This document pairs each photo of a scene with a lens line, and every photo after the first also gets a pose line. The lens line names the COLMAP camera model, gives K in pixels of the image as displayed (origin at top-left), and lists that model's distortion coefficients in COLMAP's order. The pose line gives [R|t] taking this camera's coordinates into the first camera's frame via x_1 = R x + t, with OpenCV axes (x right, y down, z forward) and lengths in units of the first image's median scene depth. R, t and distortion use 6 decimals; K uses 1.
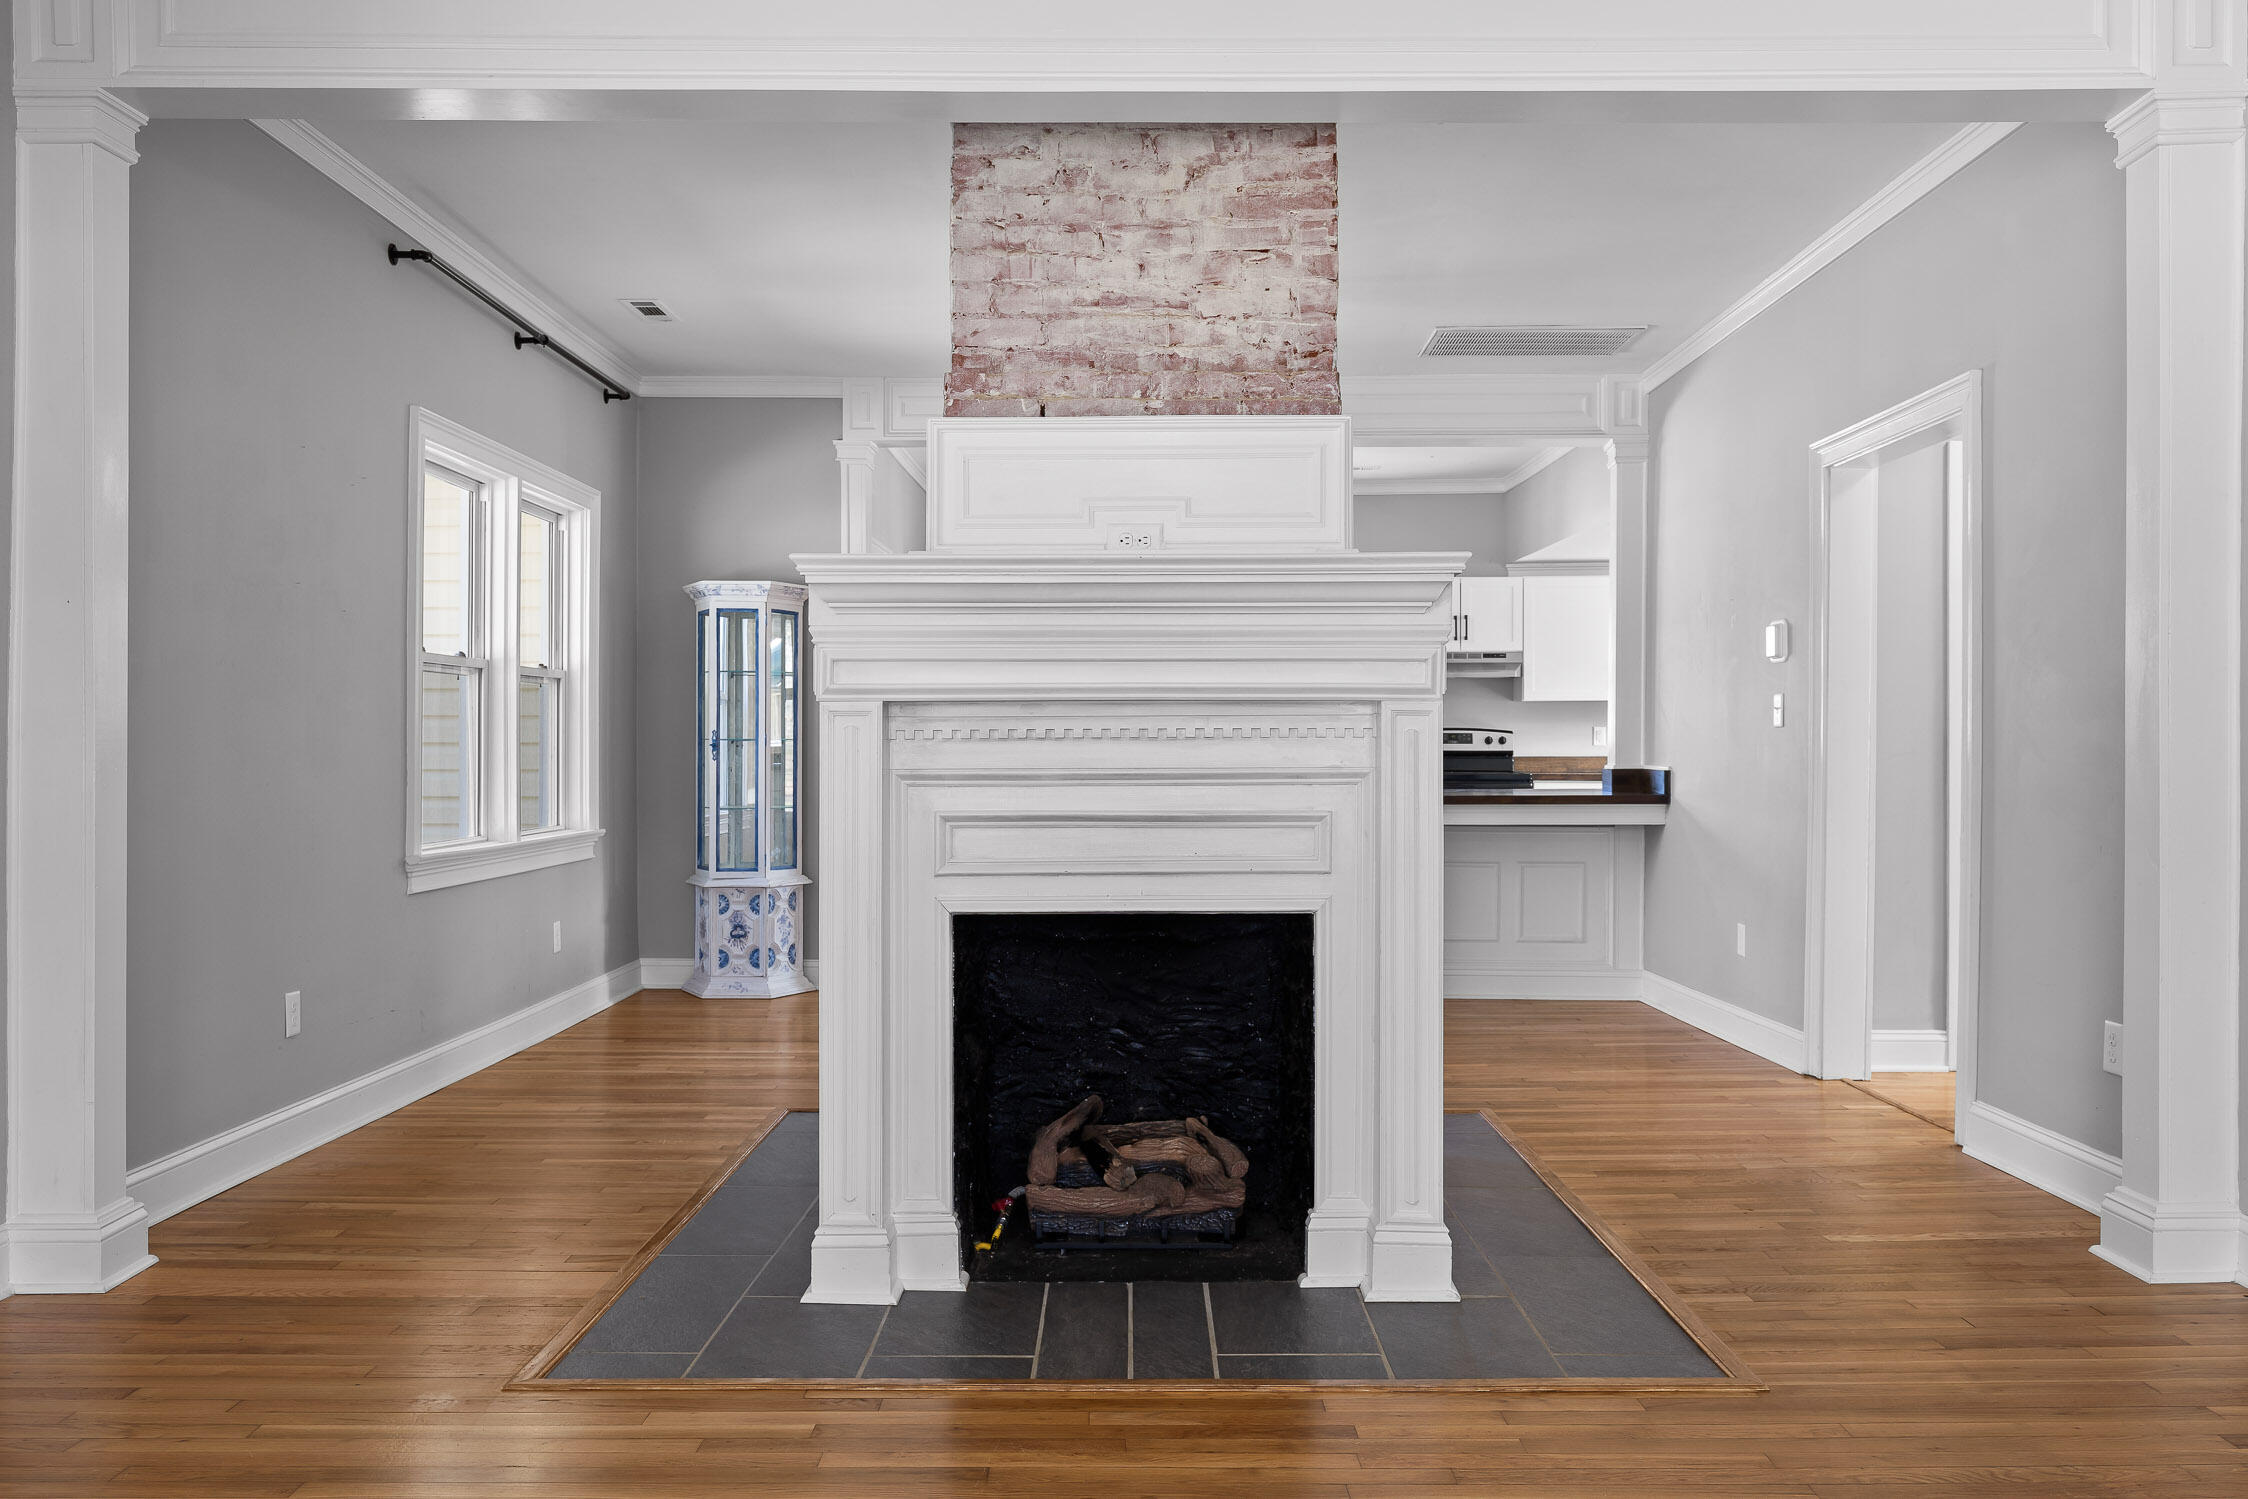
lens RADIAL K [[1761.0, 0, 1128.2], [0, 1761.0, 760.4], [0, 0, 1]] dist [0.005666, 0.002484]
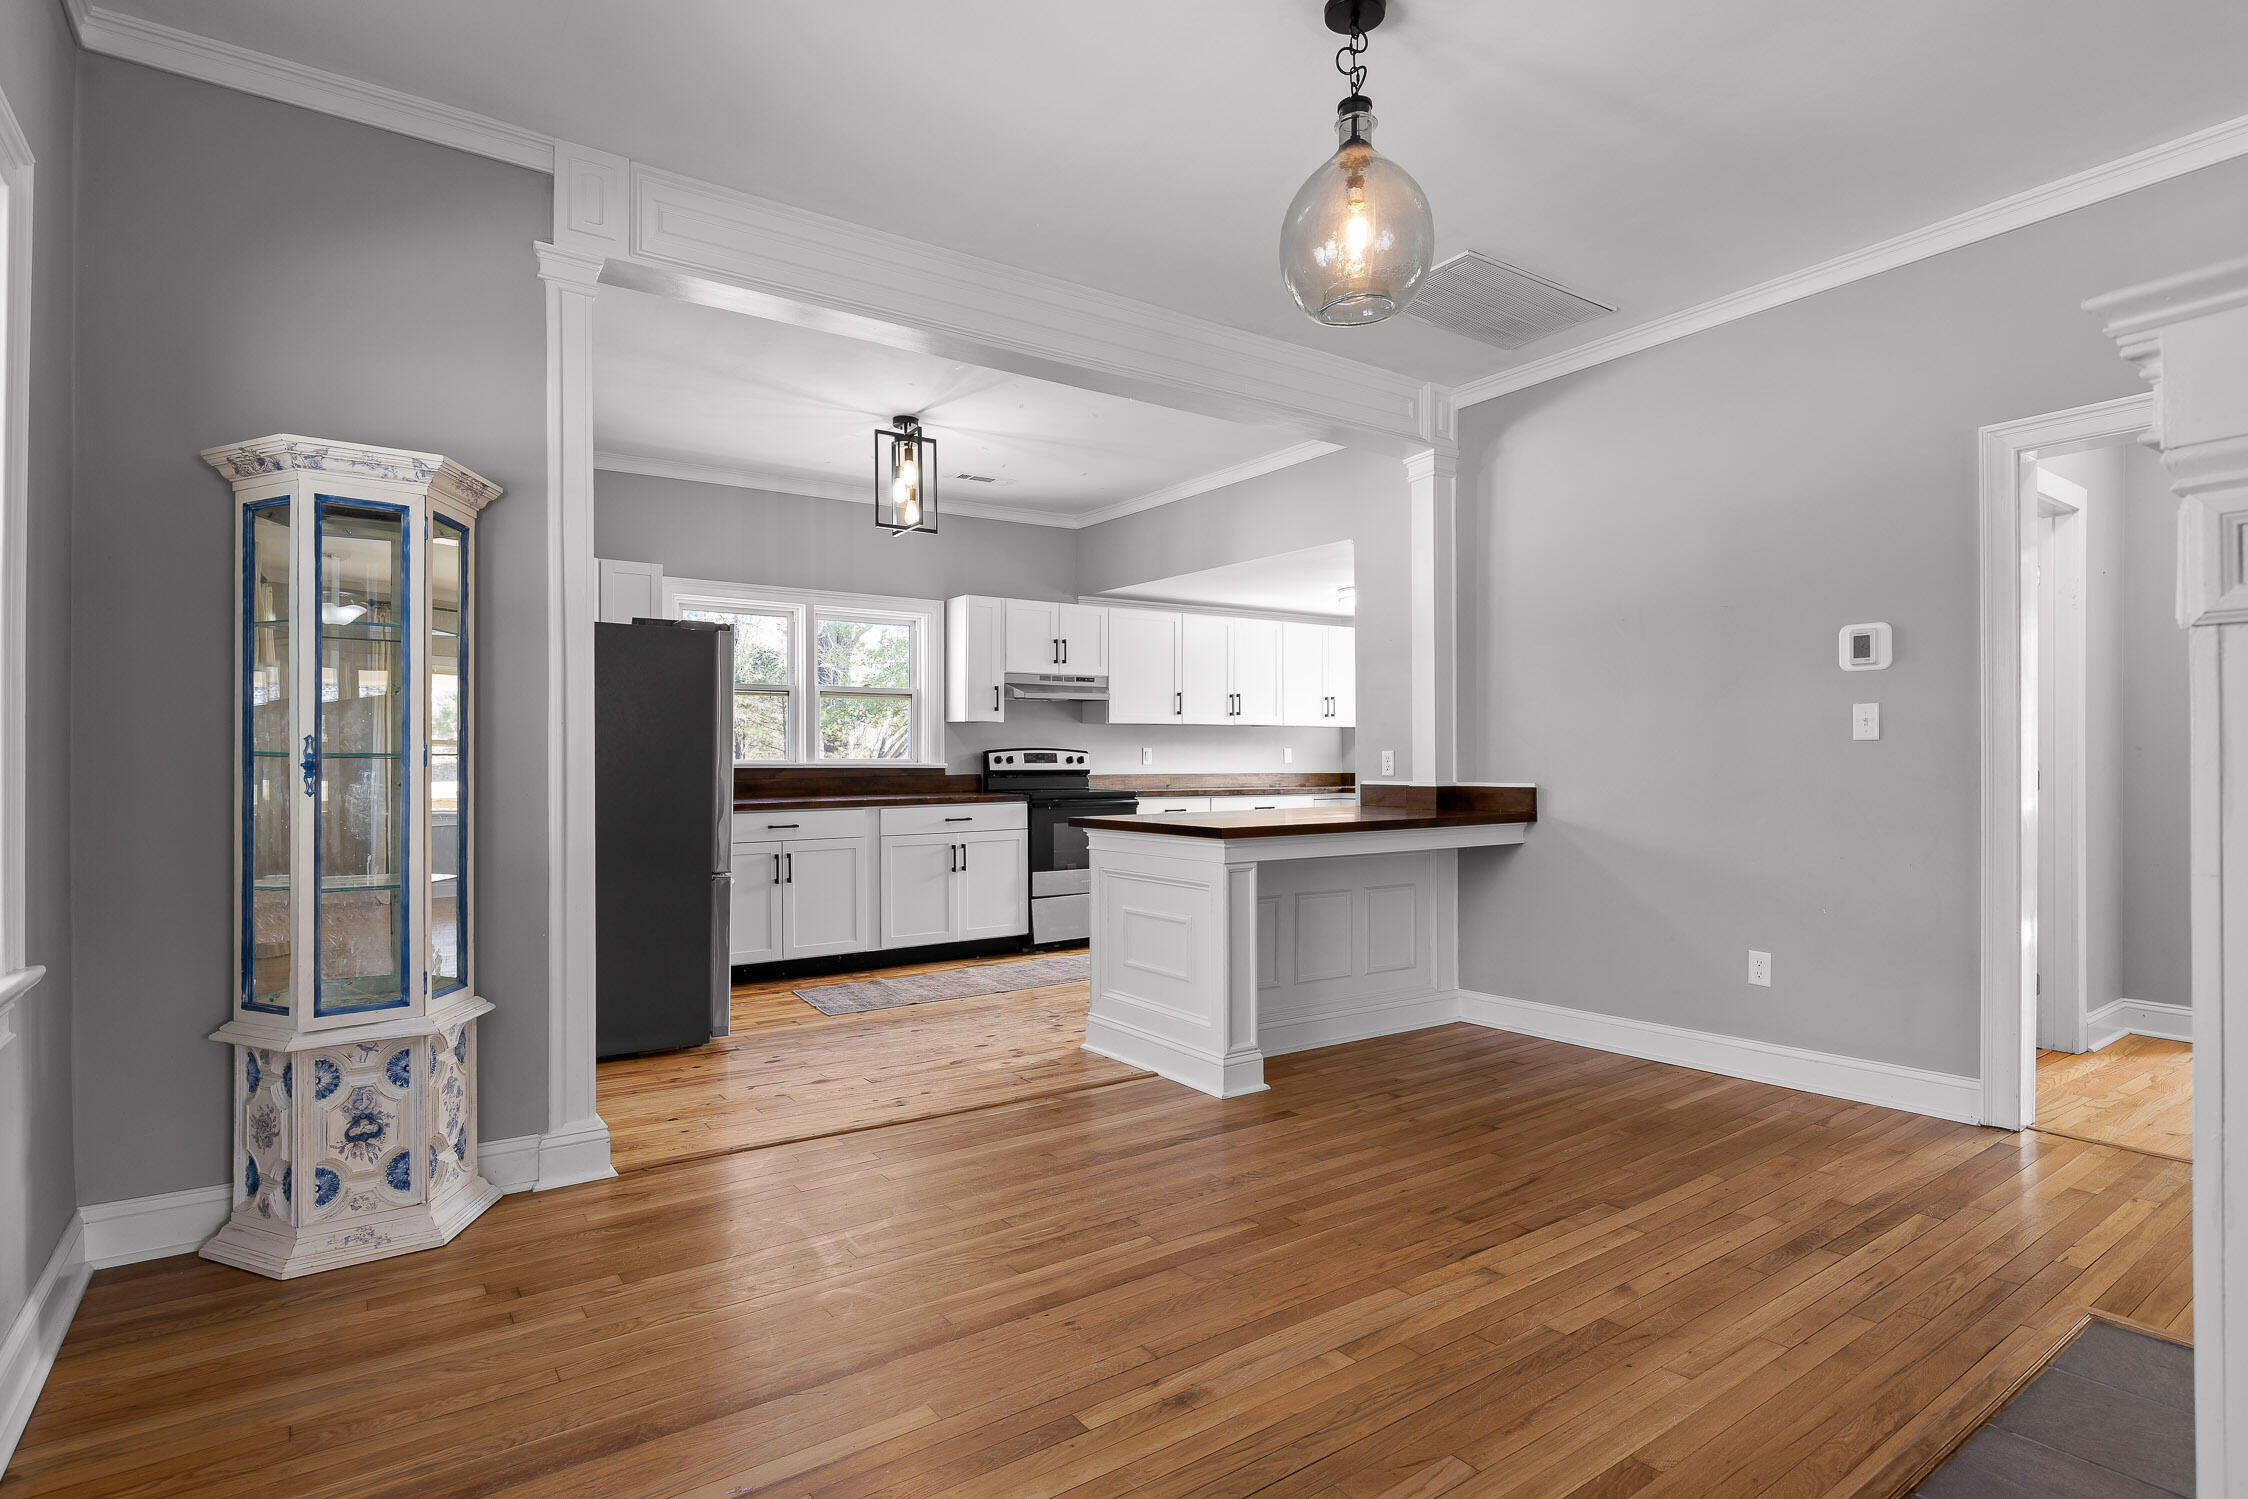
lens RADIAL K [[1135.3, 0, 1130.6], [0, 1135.3, 761.9], [0, 0, 1]] dist [-0.000727, -0.000957]
pose [[0.808989, -0.001287, 0.587823, -0.314357], [0.008727, 0.999914, -0.009822, -0.005895], [-0.587759, 0.013076, 0.808930, 0.802112]]
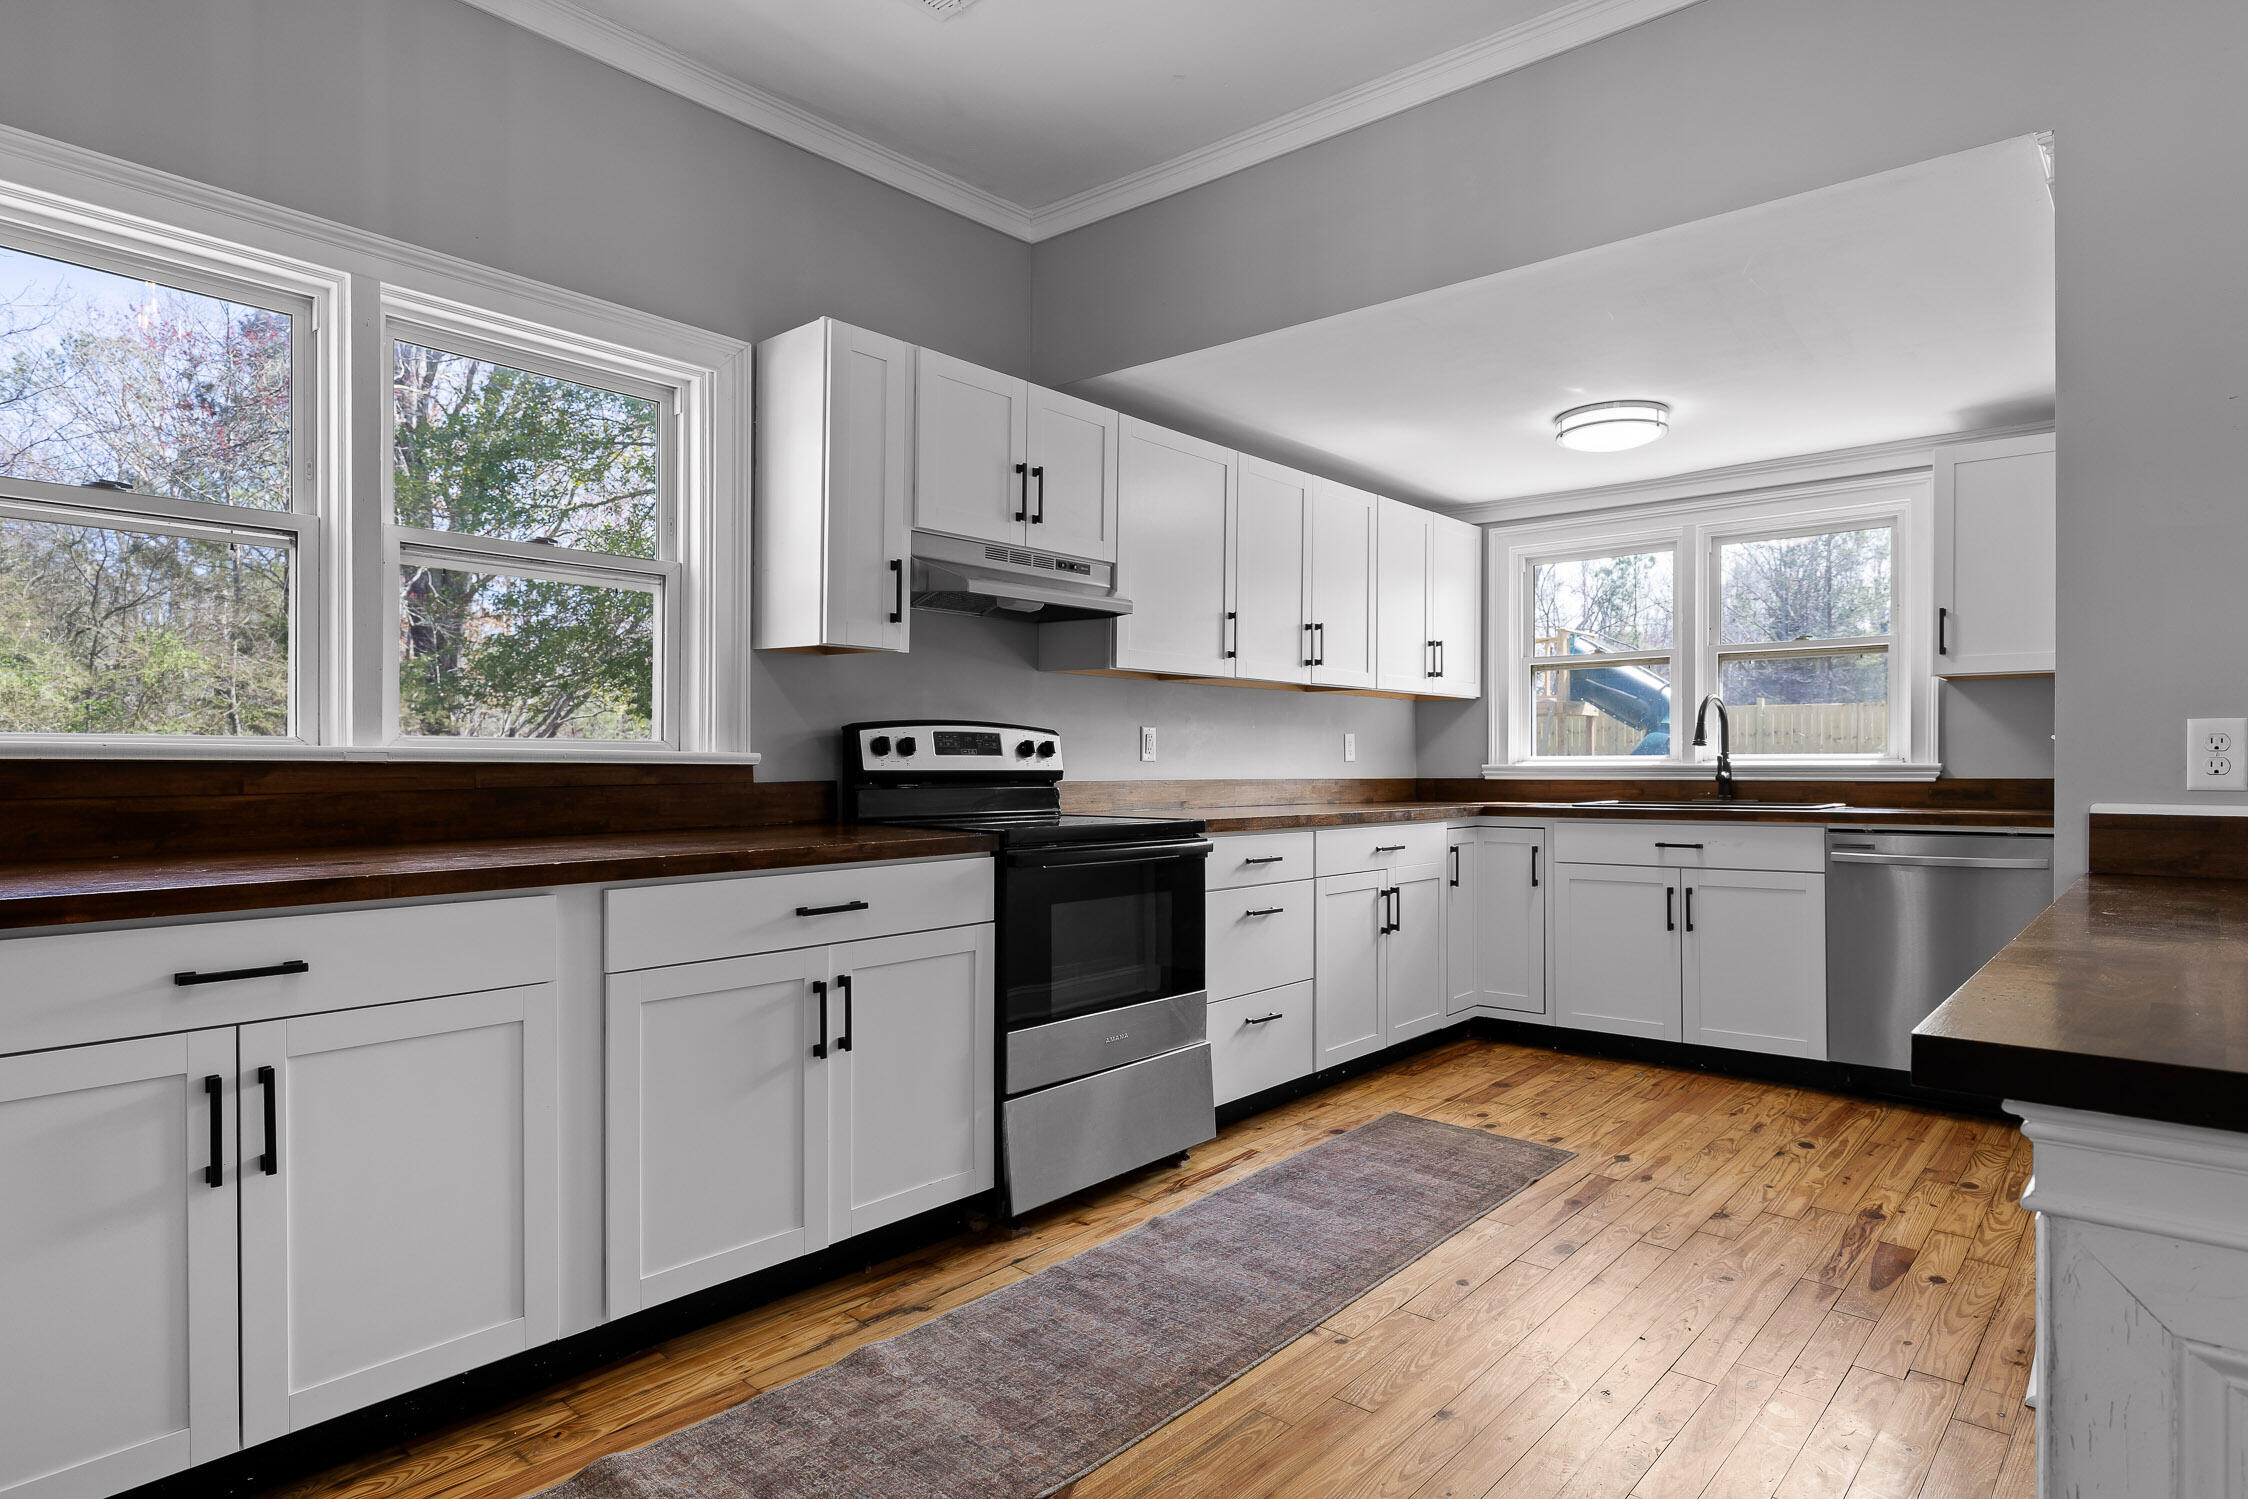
lens RADIAL K [[1233.4, 0, 1131.3], [0, 1233.4, 779.1], [0, 0, 1]] dist [-0.000795, 0.000022]
pose [[0.633320, -0.006234, 0.773865, -0.065743], [0.004660, 0.999980, 0.004242, -0.008400], [-0.773876, 0.000920, 0.633337, 1.443230]]
